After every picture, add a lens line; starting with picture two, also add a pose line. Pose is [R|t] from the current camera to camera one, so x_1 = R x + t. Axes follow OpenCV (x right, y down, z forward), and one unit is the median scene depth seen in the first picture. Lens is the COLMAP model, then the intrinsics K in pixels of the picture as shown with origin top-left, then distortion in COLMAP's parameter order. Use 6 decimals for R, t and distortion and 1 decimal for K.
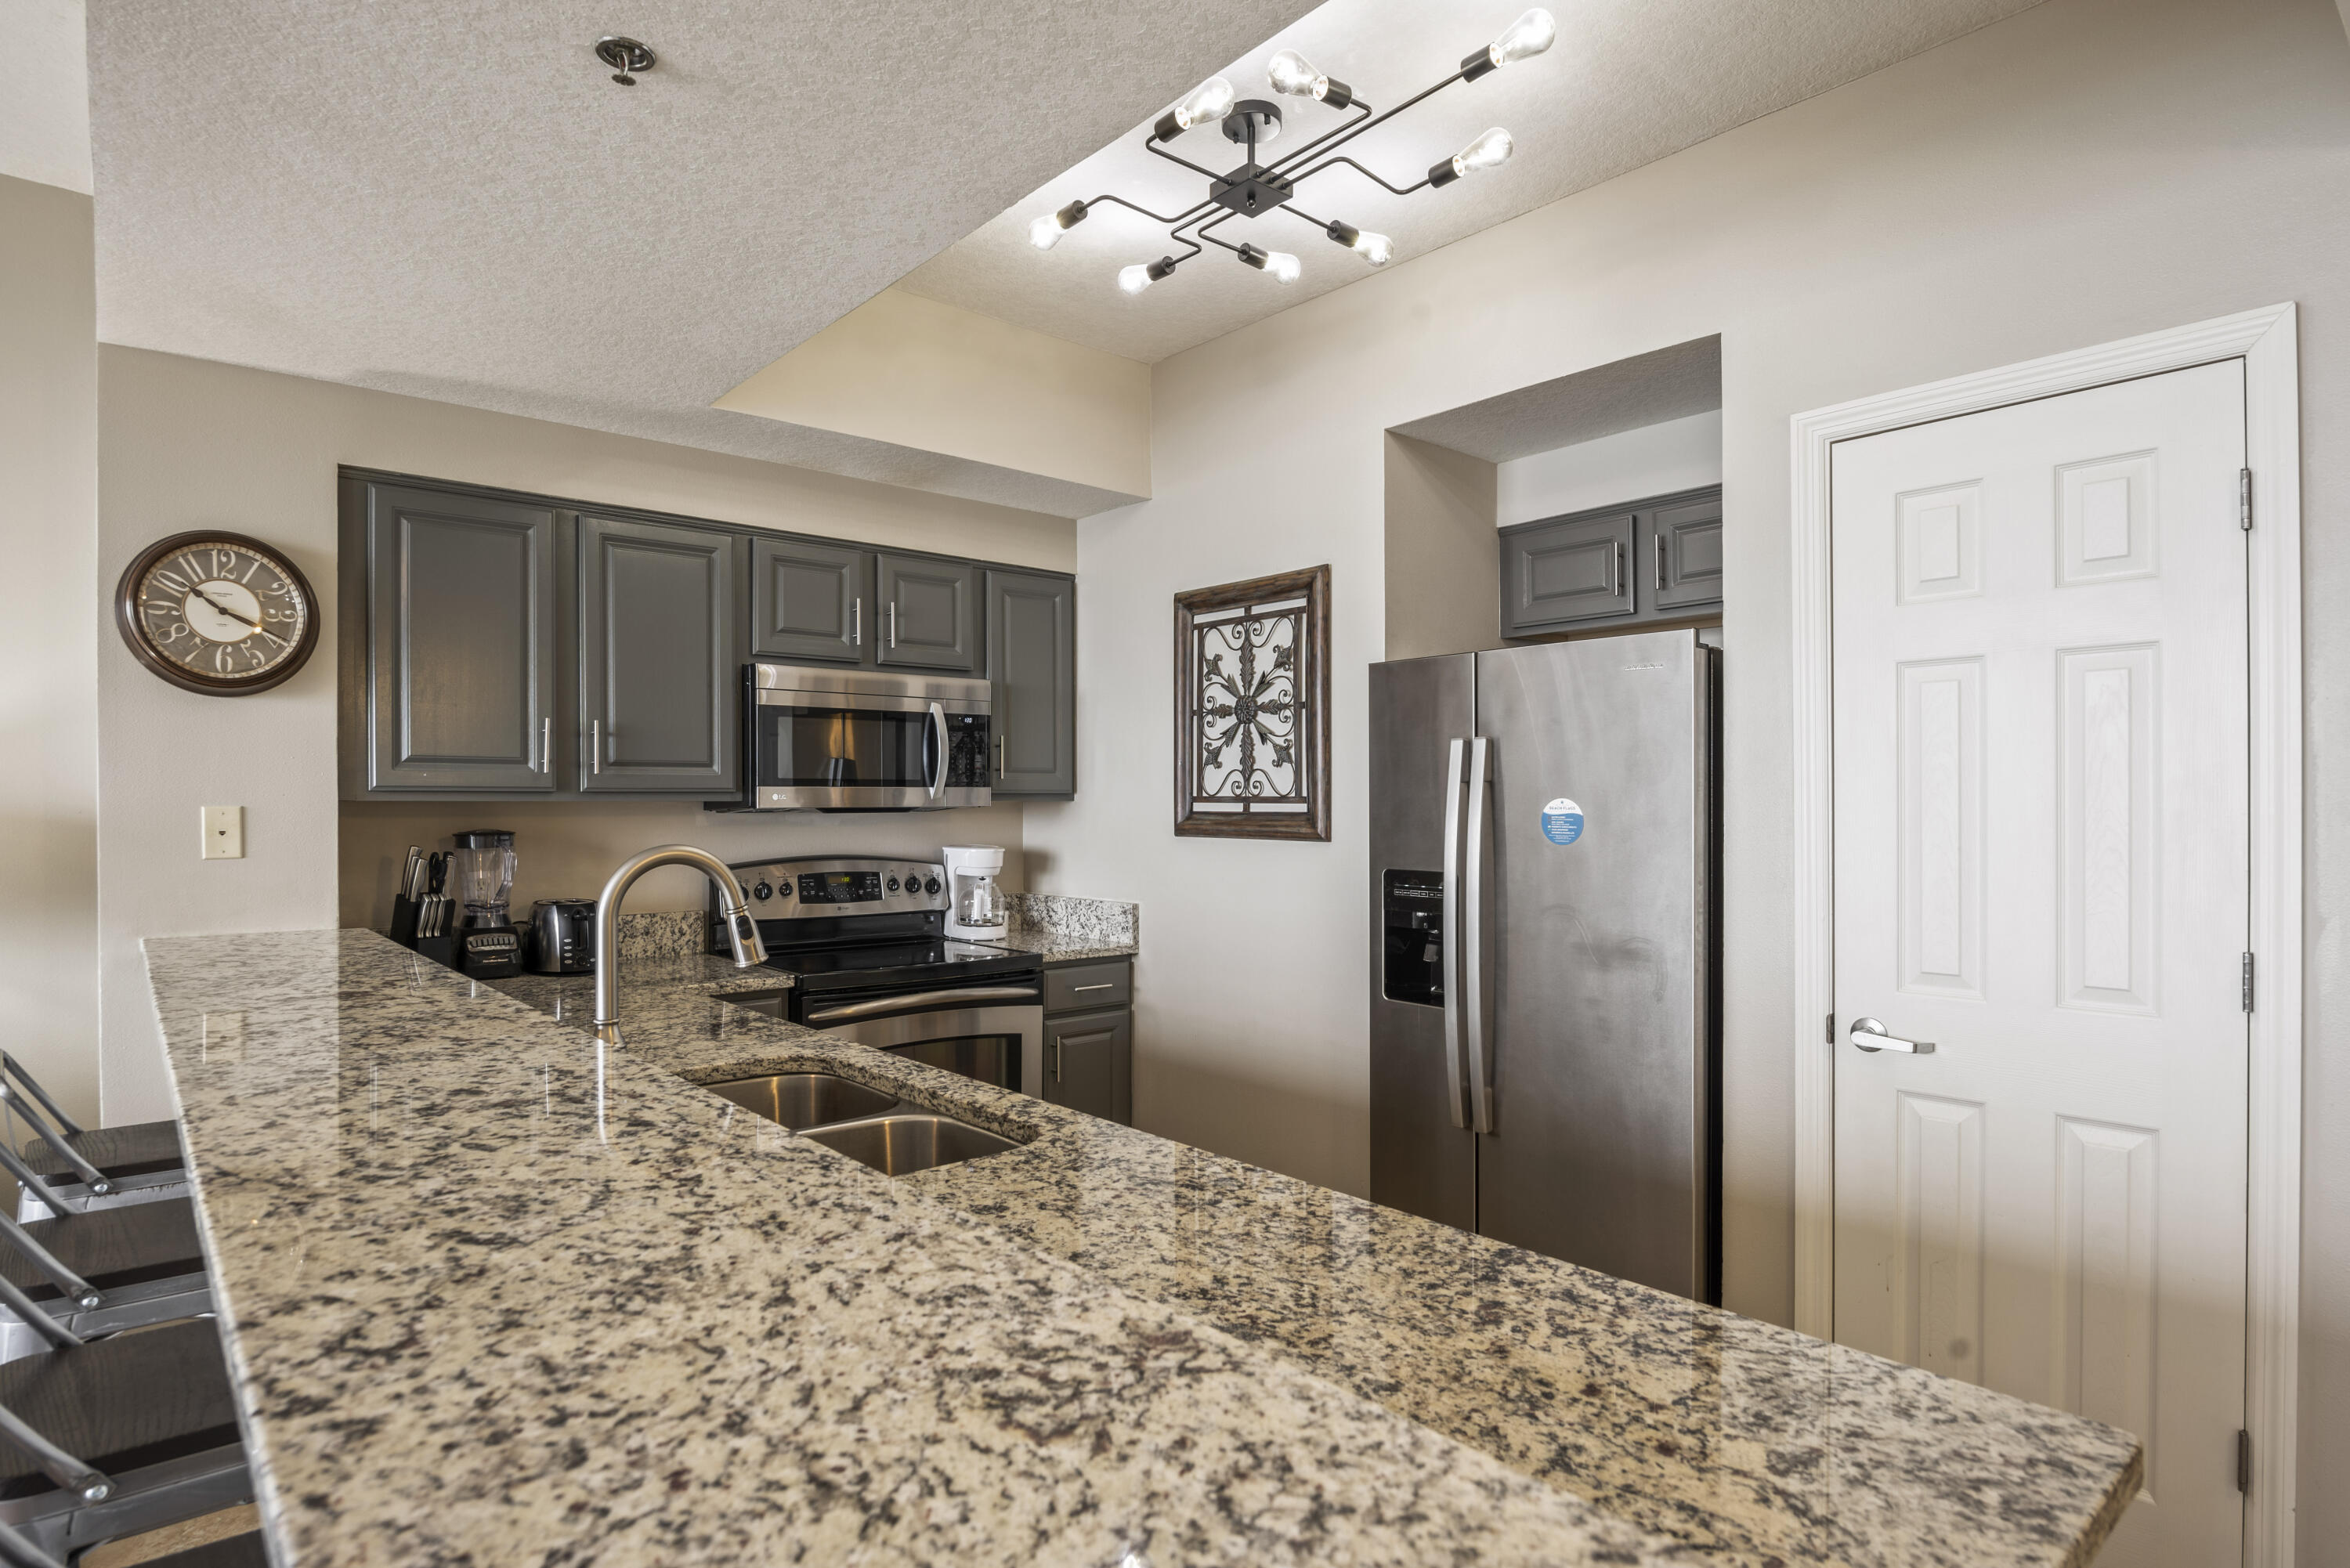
lens RADIAL K [[1231.5, 0, 1171.6], [0, 1231.5, 807.8], [0, 0, 1]] dist [-0.015095, -0.000861]
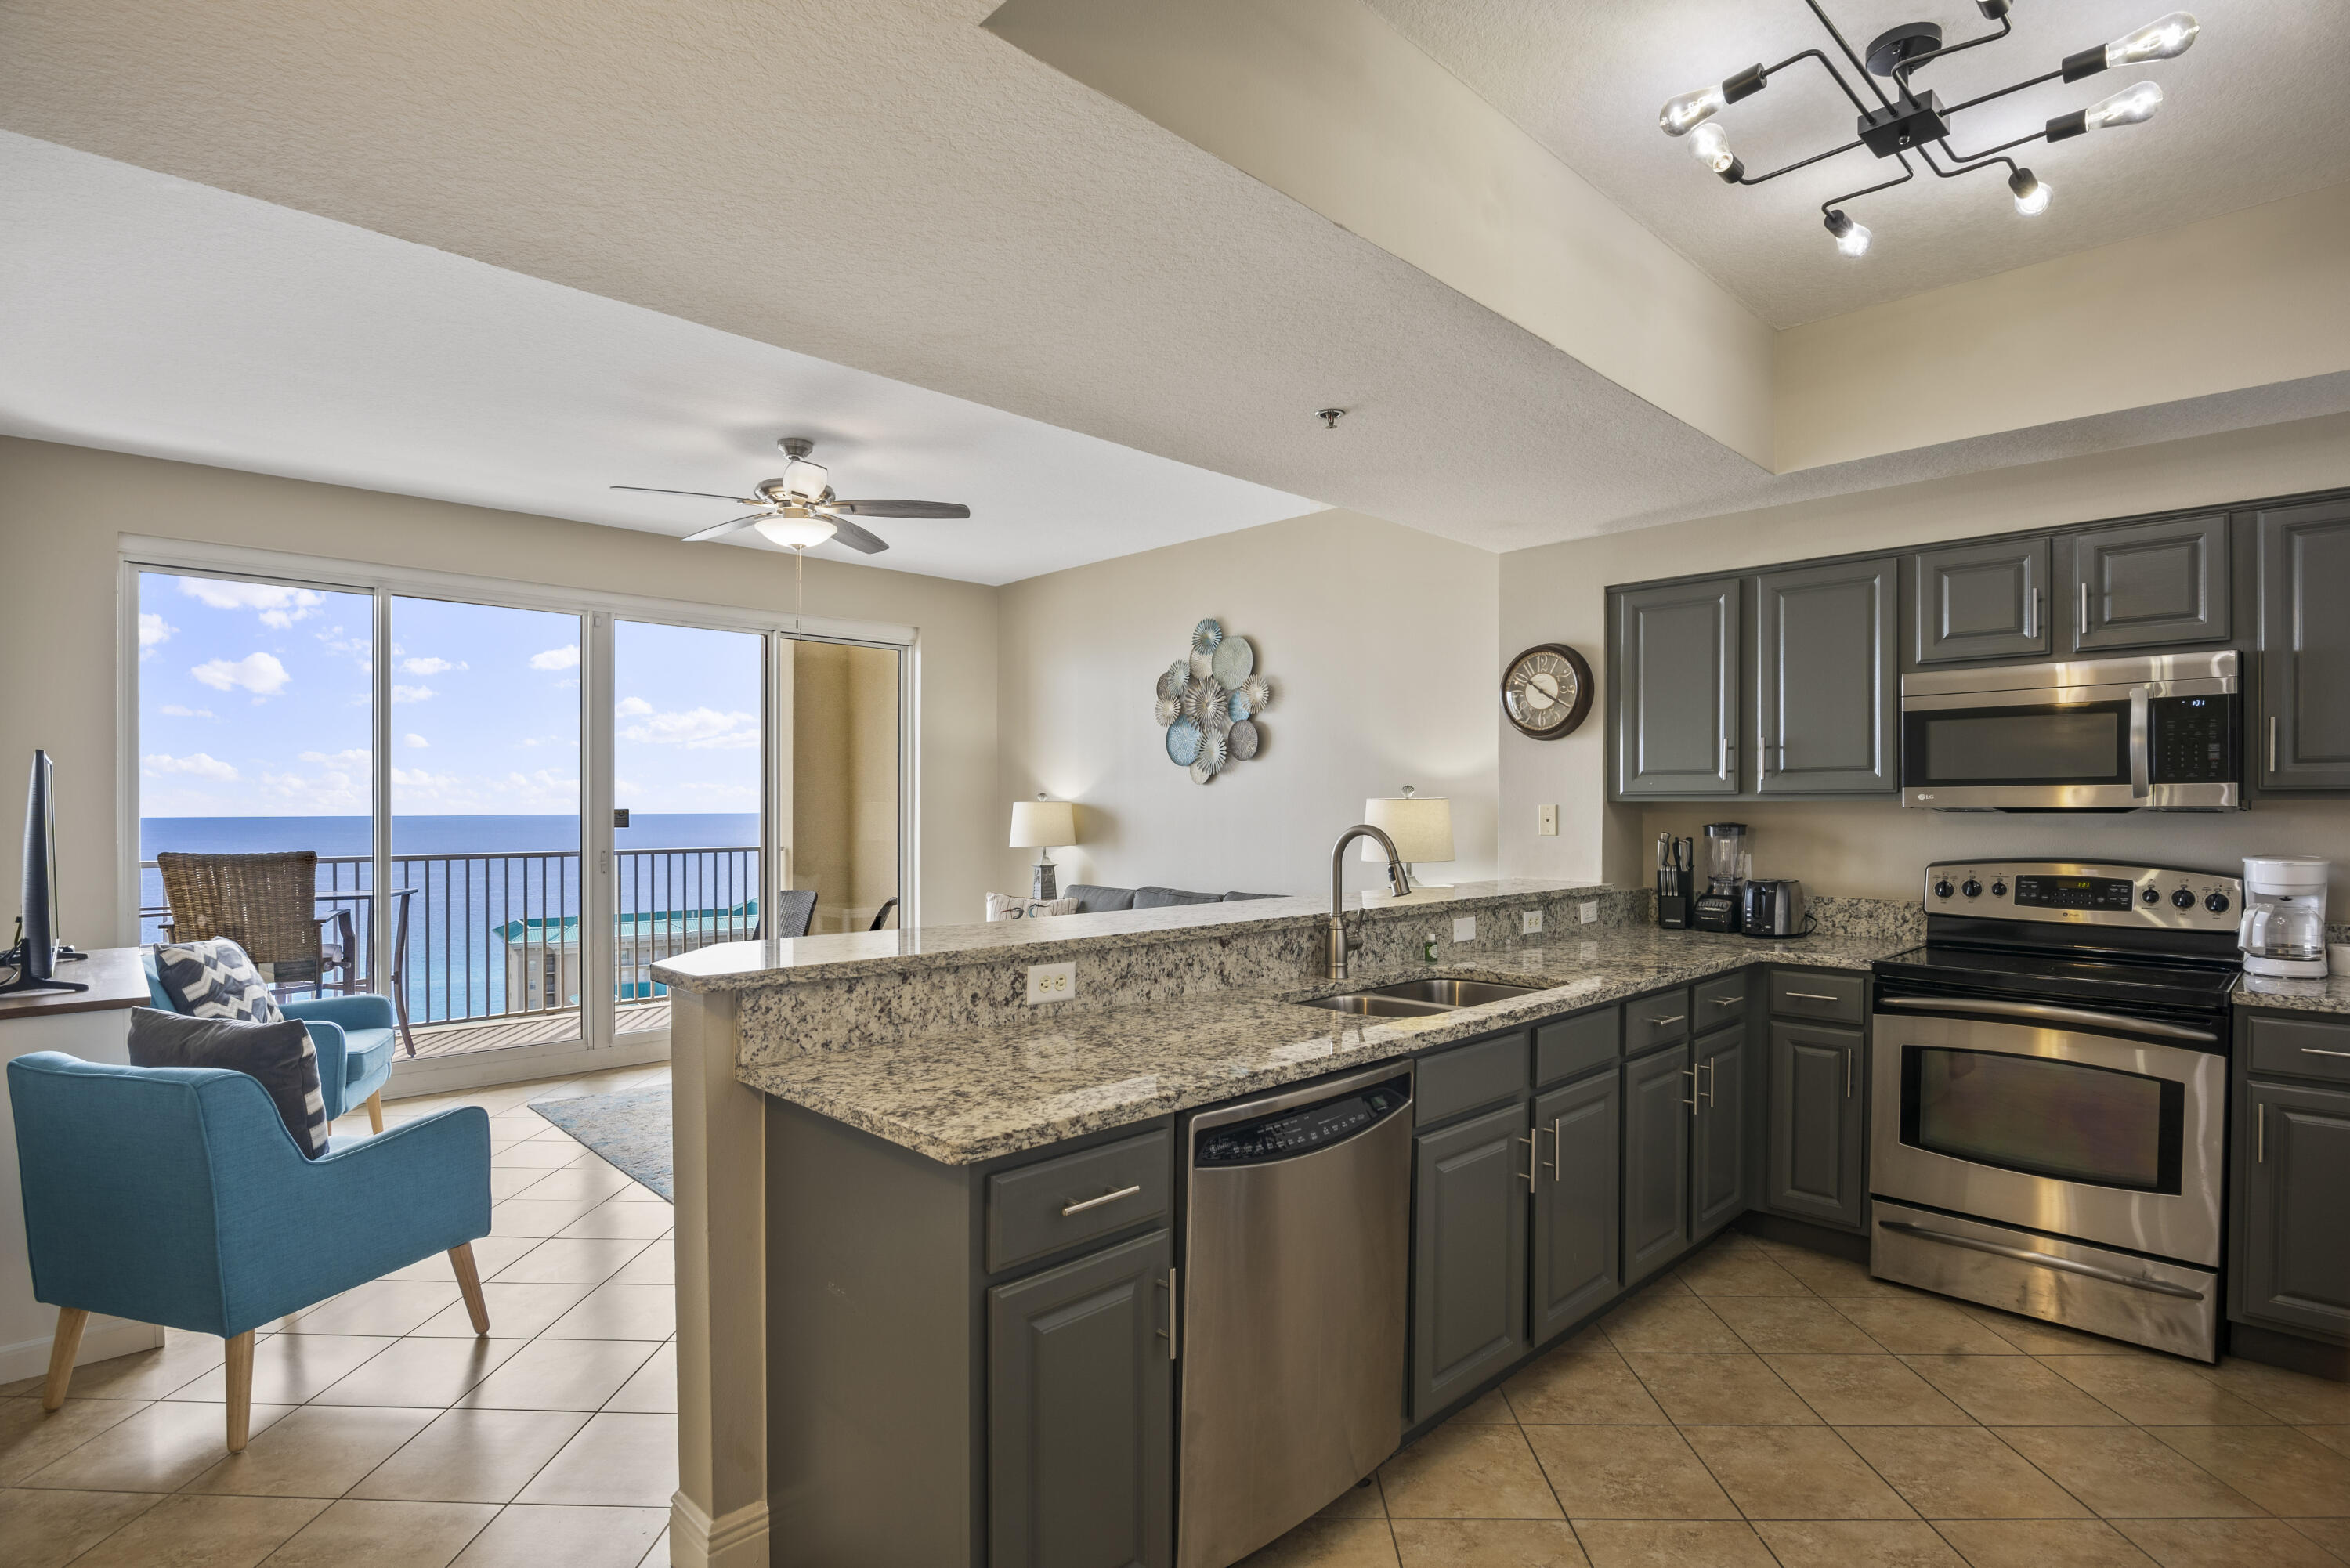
lens RADIAL K [[1150.9, 0, 1175.0], [0, 1150.9, 784.0], [0, 0, 1]] dist [-0.018016, 0.000330]
pose [[0.055399, -0.018331, -0.998296, 0.672978], [-0.004950, 0.999814, -0.018634, 0.001764], [0.998452, 0.005974, 0.055297, 0.323859]]
